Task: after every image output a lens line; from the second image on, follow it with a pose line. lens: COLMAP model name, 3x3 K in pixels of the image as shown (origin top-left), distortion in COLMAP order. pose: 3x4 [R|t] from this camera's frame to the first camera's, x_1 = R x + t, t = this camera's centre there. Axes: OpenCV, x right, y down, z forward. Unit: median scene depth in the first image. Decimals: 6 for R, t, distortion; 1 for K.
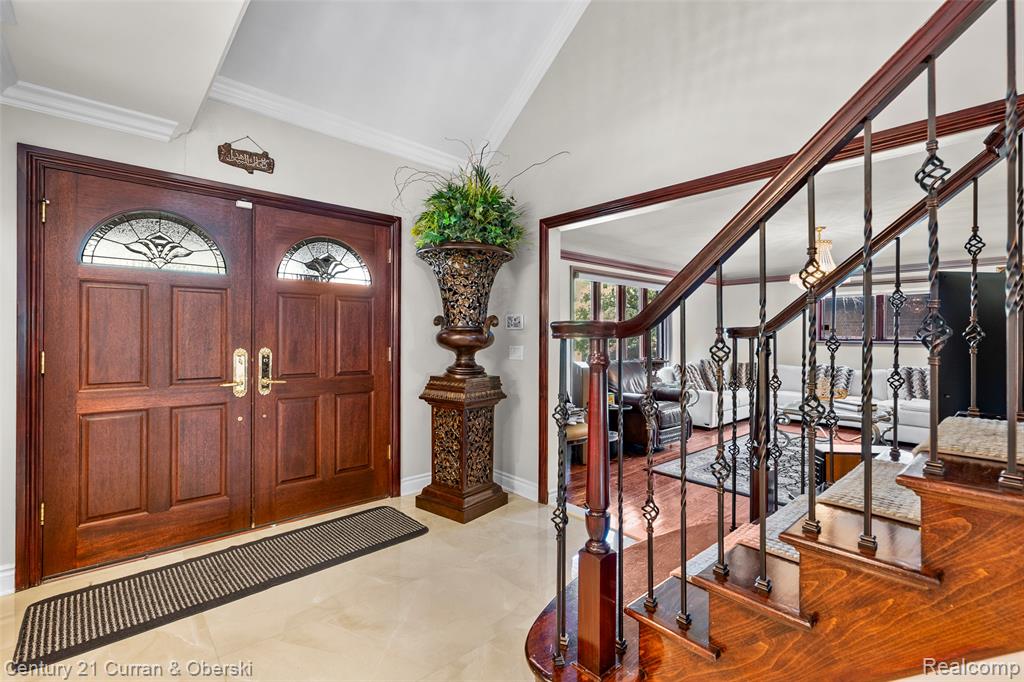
lens RADIAL K [[449.8, 0, 512.0], [0, 449.8, 341.0], [0, 0, 1]] dist [-0.001024, -0.000279]
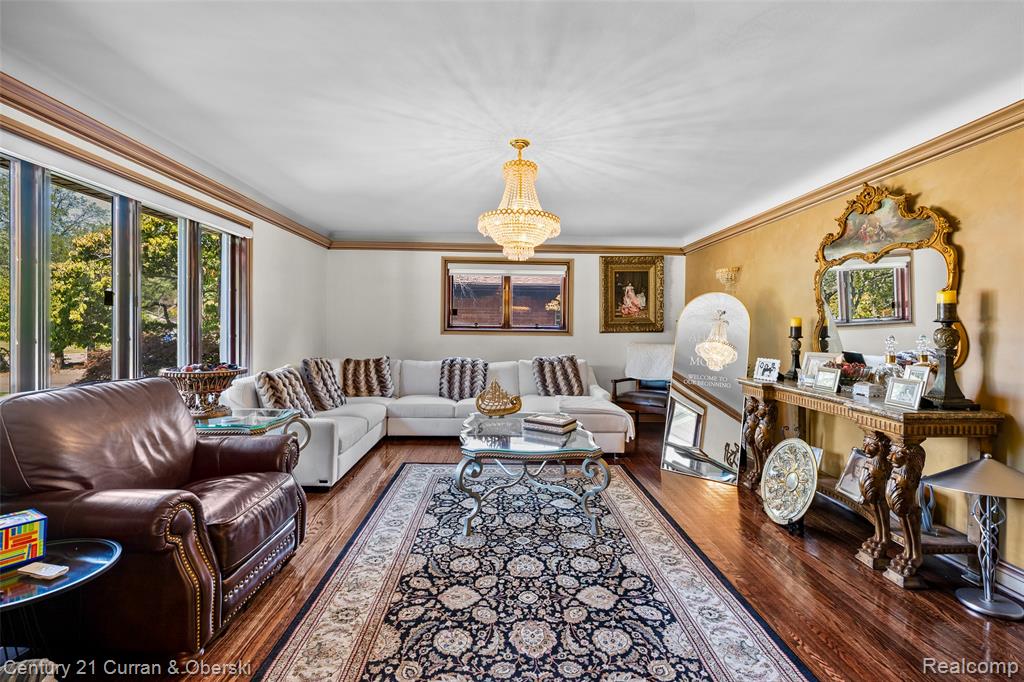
lens RADIAL K [[449.8, 0, 512.0], [0, 449.8, 341.0], [0, 0, 1]] dist [-0.001024, -0.000279]
pose [[0.644115, -0.021412, 0.764629, 0.380142], [-0.000613, 0.999593, 0.028508, -0.005136], [-0.764928, -0.018831, 0.643840, 1.093631]]
